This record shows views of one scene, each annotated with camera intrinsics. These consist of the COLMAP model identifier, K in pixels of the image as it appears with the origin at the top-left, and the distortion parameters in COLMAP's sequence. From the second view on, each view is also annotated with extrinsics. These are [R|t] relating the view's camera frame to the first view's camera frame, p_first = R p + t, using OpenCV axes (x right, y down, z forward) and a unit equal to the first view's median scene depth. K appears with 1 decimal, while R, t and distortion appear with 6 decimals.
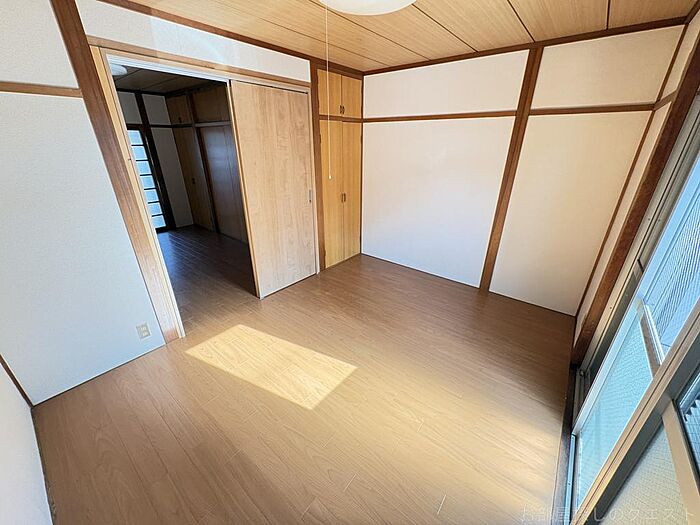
lens RADIAL K [[278.1, 0, 355.7], [0, 278.1, 262.3], [0, 0, 1]] dist [-0.000676, -0.000588]
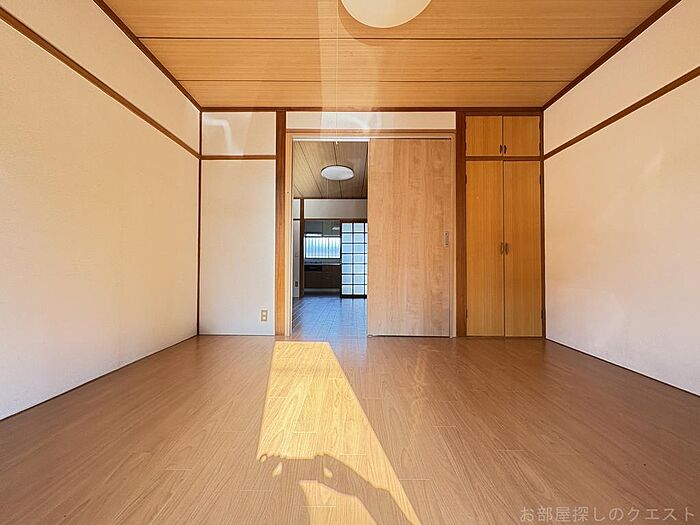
lens RADIAL K [[278.1, 0, 349.5], [0, 278.1, 264.2], [0, 0, 1]] dist [-0.000676, -0.000588]
pose [[0.616021, -0.021306, -0.787441, 0.373888], [-0.312586, 0.910949, -0.269186, 0.188197], [0.723054, 0.411968, 0.554504, 0.348355]]
